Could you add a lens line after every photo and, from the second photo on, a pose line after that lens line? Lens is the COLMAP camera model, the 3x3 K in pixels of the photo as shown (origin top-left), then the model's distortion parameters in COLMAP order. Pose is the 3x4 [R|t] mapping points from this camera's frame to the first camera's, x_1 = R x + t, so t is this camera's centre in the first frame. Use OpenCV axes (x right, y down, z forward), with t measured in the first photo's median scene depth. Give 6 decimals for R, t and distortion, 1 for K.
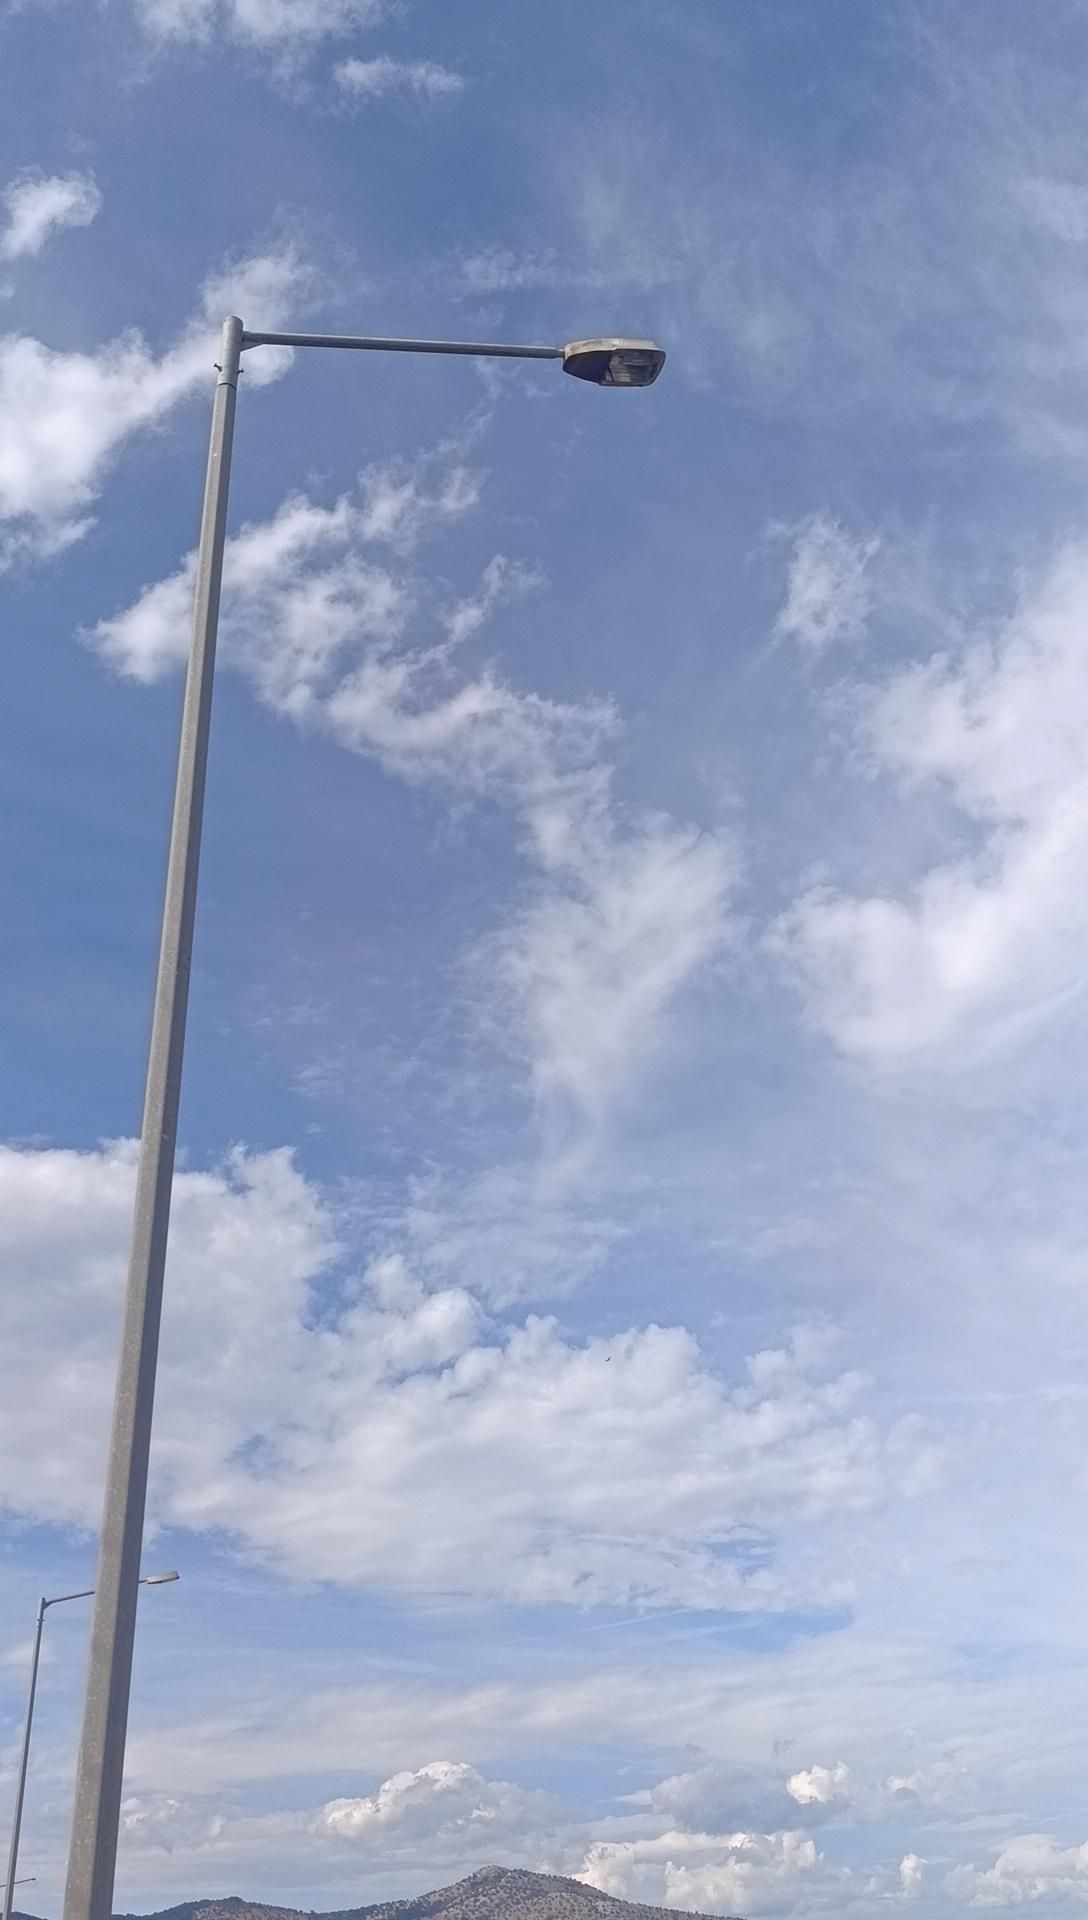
lens RADIAL K [[1413.8, 0, 541.9], [0, 1413.8, 995.5], [0, 0, 1]] dist [0.081095, -0.129832]
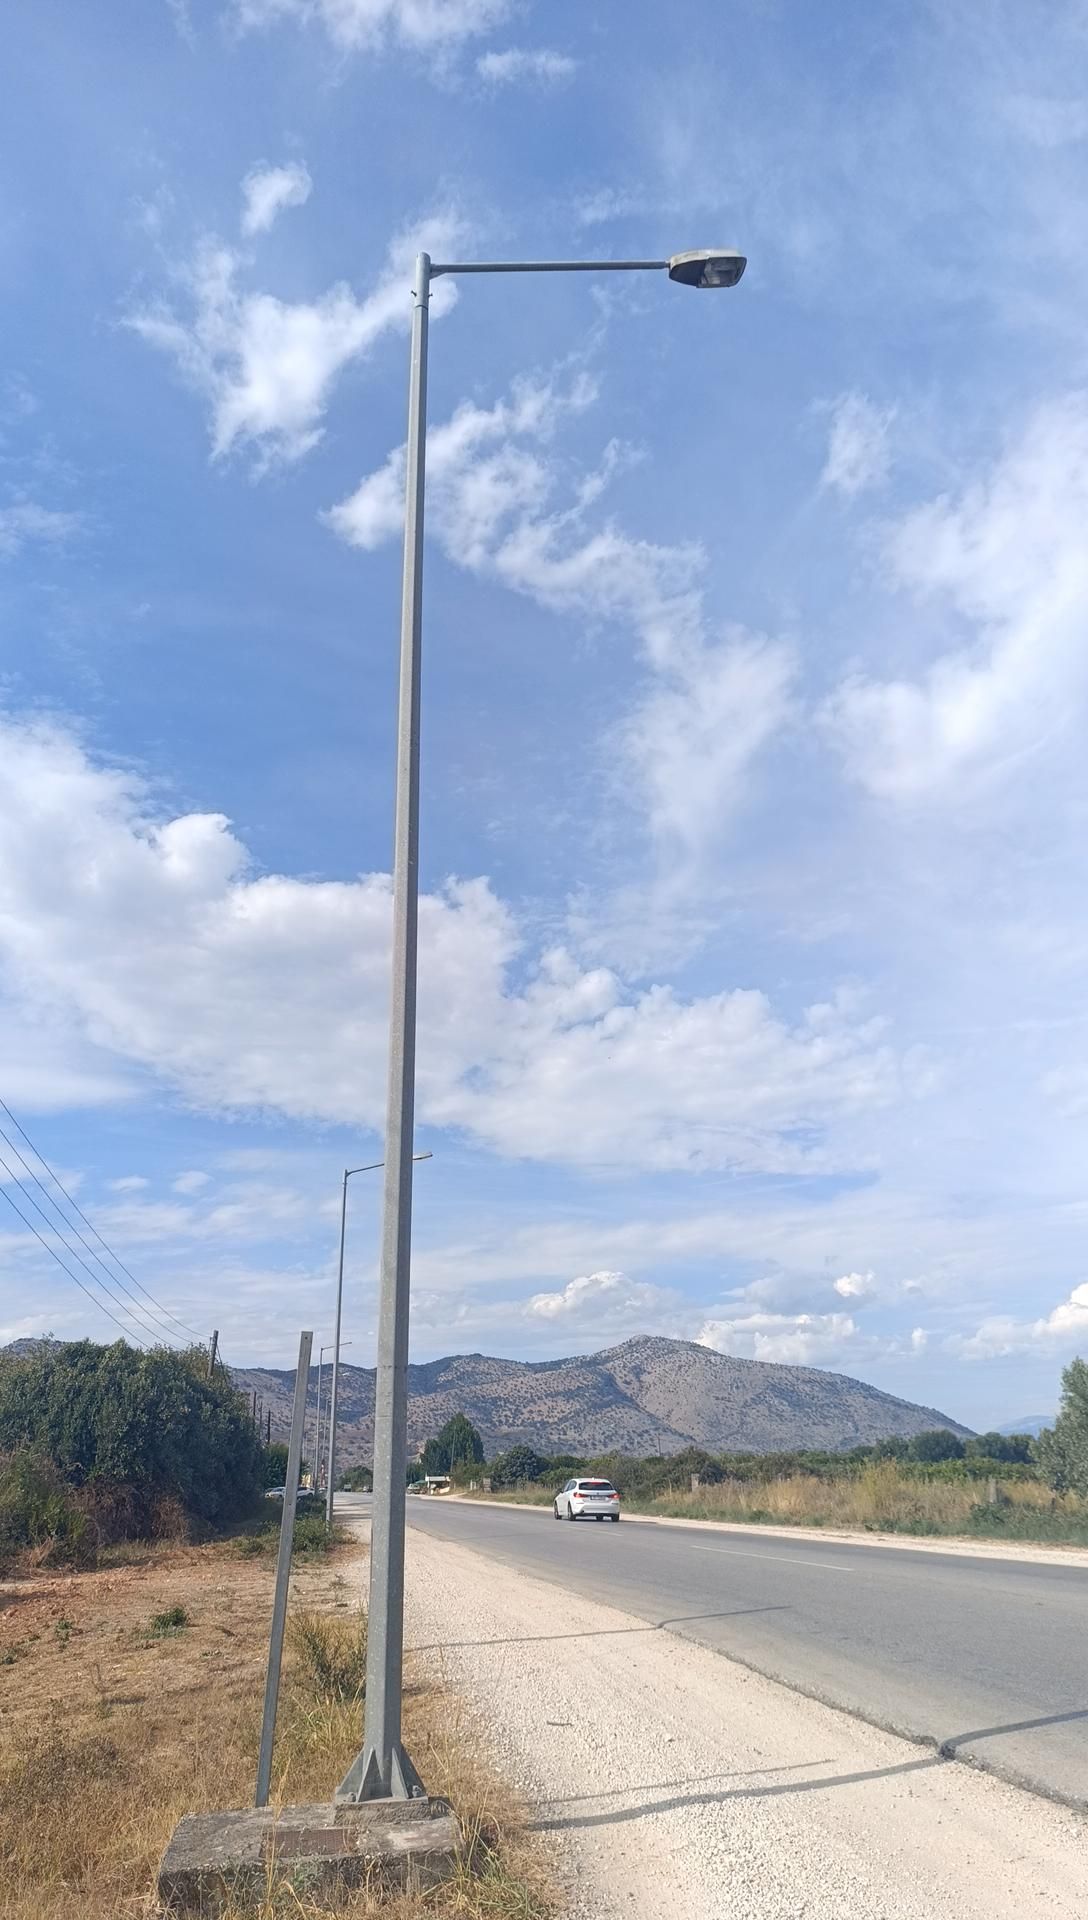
lens RADIAL K [[1413.8, 0, 541.9], [0, 1413.8, 995.5], [0, 0, 1]] dist [0.081095, -0.129832]
pose [[0.993568, -0.023807, -0.110704, 0.038627], [0.045719, 0.978761, 0.199839, -0.061727], [0.103595, -0.203615, 0.973555, -0.441260]]
